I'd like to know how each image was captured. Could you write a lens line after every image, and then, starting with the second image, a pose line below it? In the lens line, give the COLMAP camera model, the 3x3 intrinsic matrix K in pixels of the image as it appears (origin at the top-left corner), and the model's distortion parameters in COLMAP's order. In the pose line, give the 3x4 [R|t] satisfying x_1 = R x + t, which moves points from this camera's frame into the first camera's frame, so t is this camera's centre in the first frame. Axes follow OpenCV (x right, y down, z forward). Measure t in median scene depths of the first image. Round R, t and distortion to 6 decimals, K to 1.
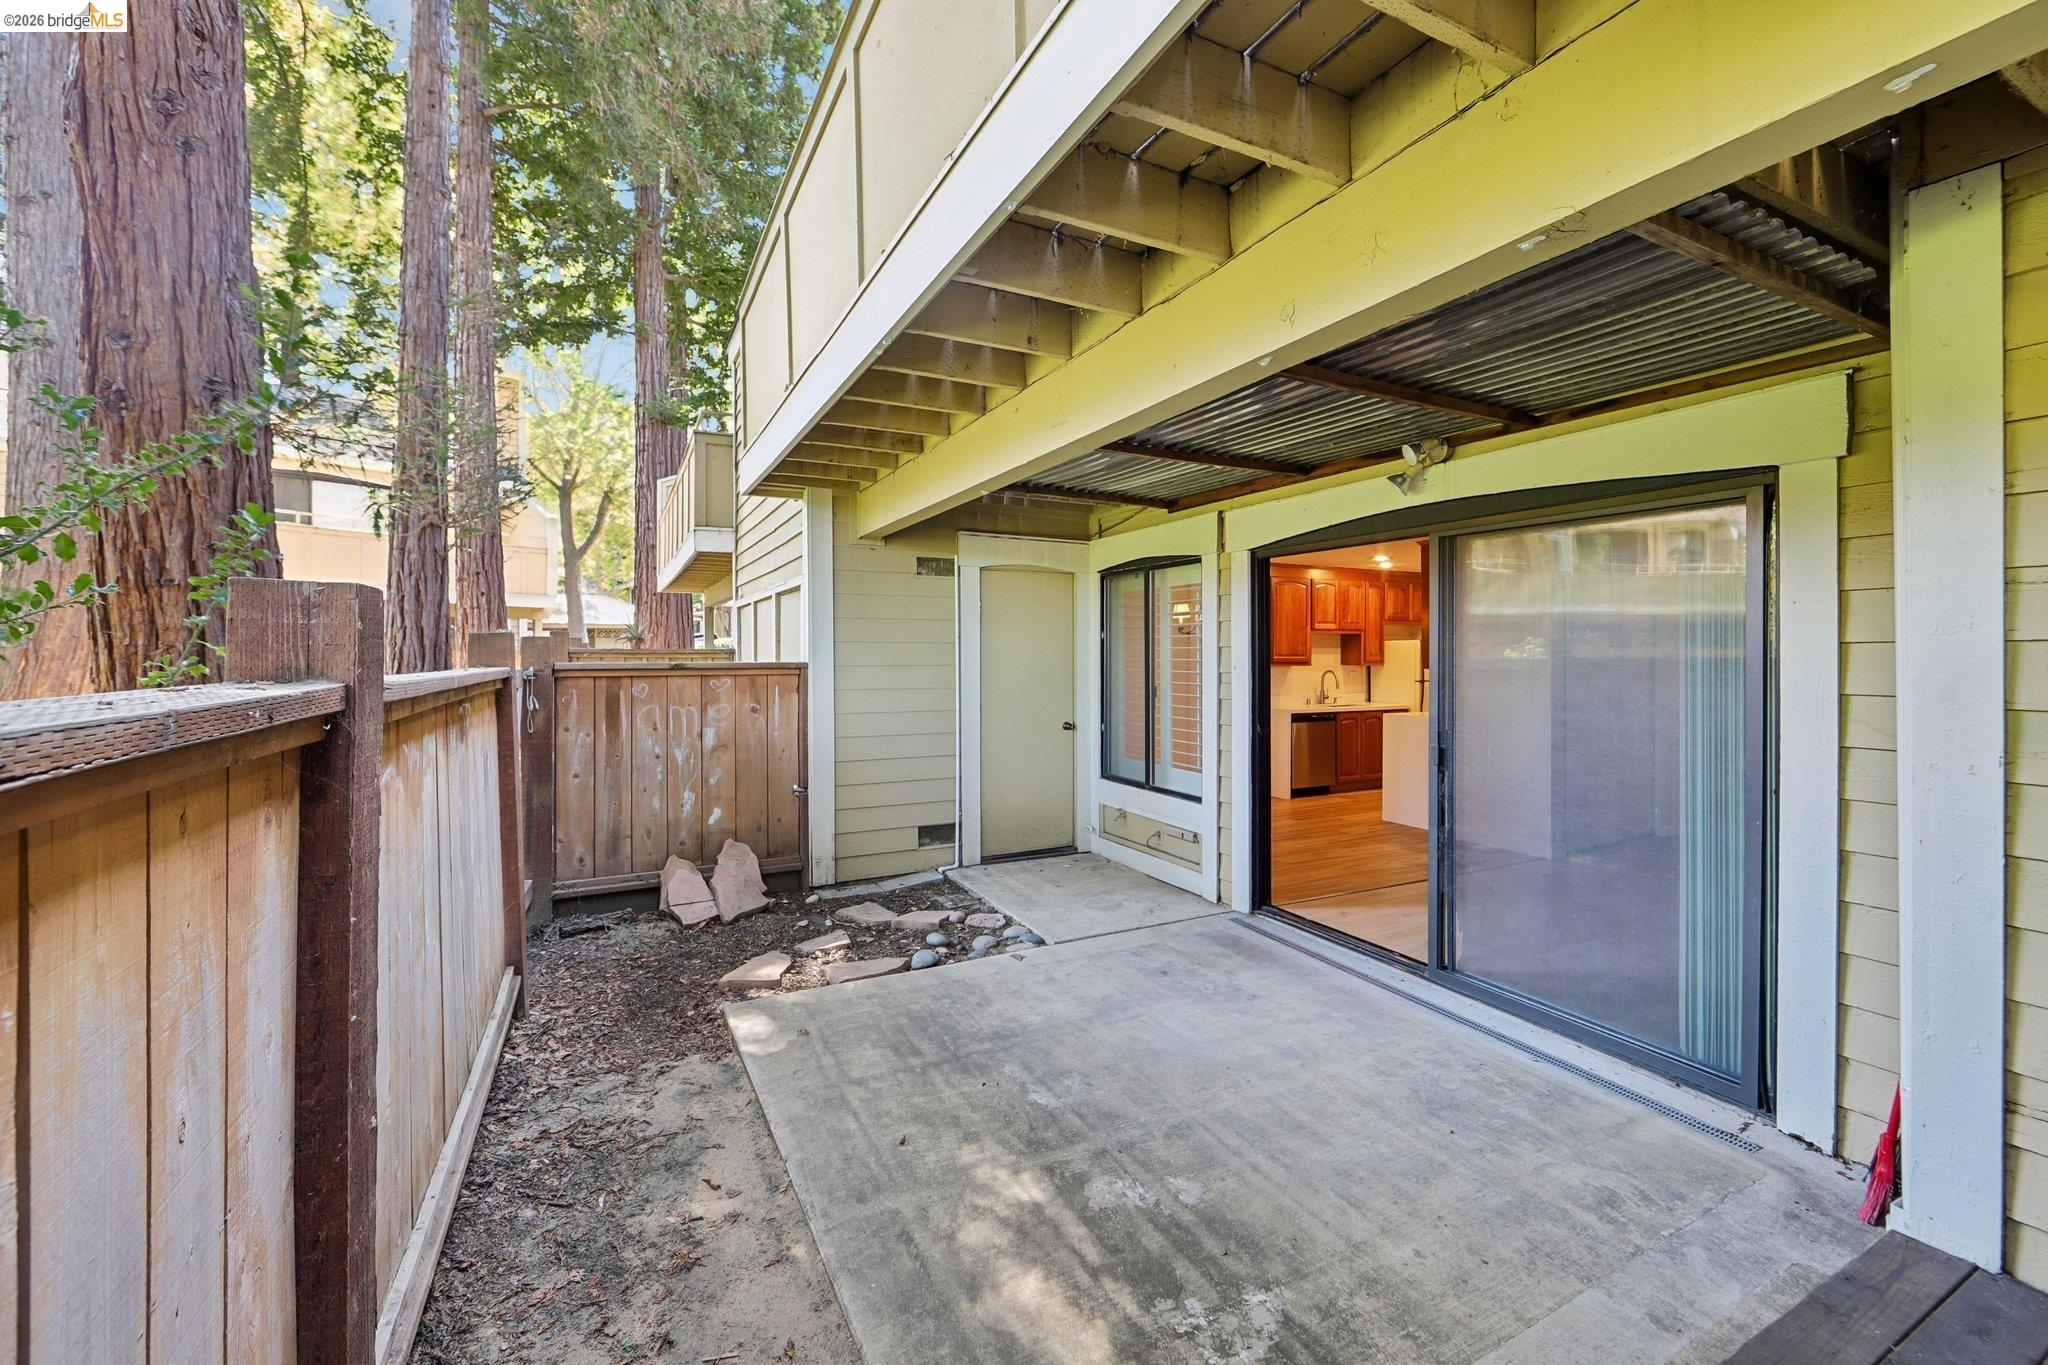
lens RADIAL K [[826.2, 0, 1050.5], [0, 826.2, 666.7], [0, 0, 1]] dist [-0.000466, 0.000499]
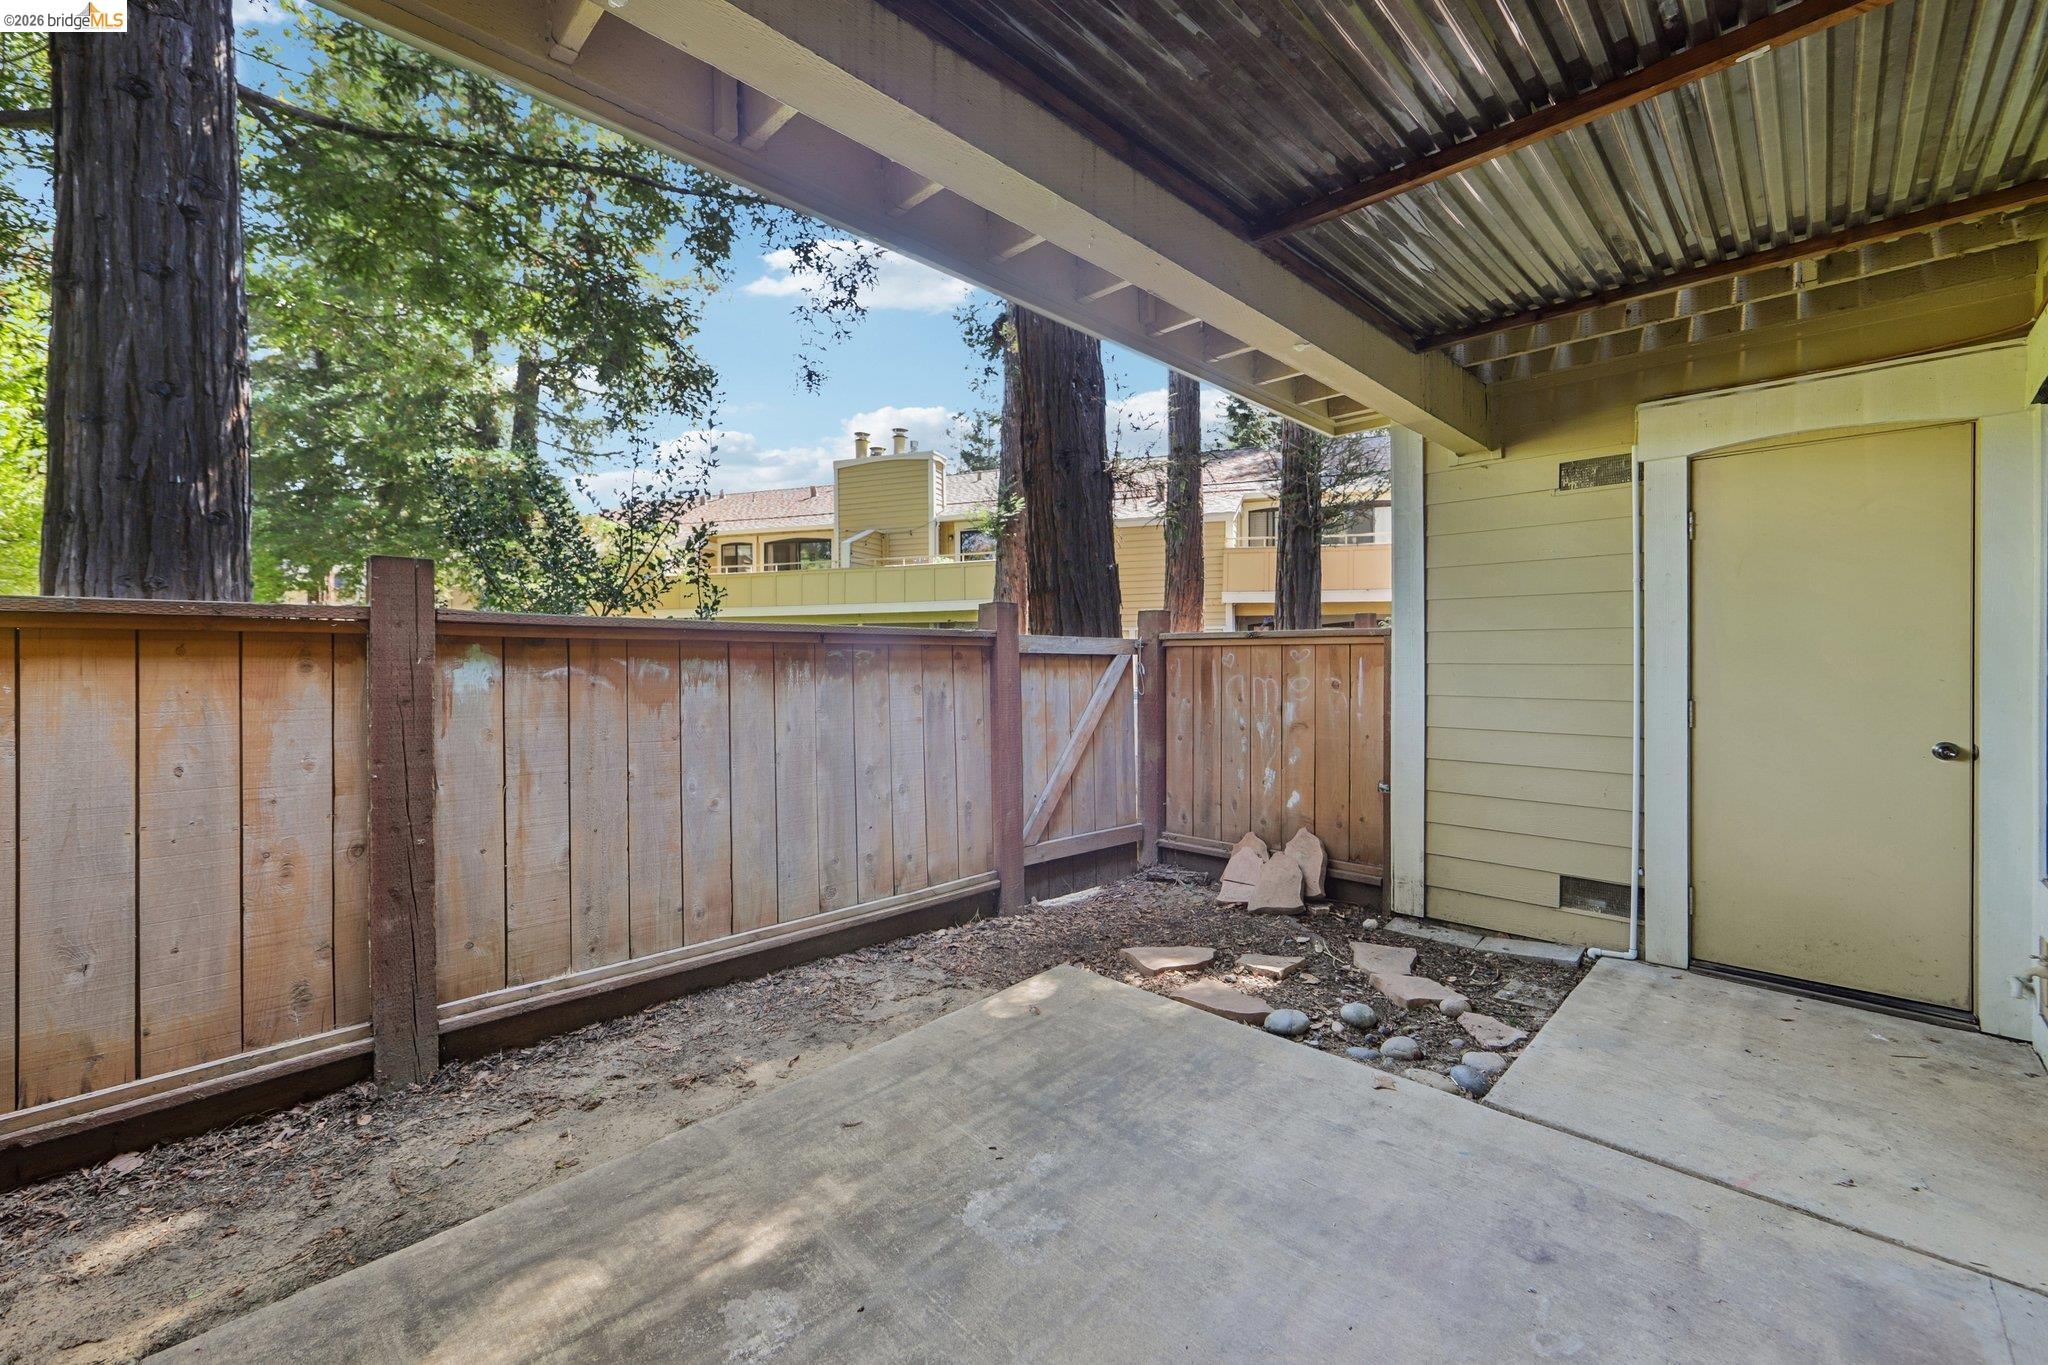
lens RADIAL K [[826.2, 0, 1050.5], [0, 826.2, 666.7], [0, 0, 1]] dist [-0.000466, 0.000499]
pose [[0.321098, 0.005869, -0.947028, 0.401936], [-0.008886, 0.999955, 0.003184, 0.036736], [0.947004, 0.007393, 0.321136, 0.493941]]
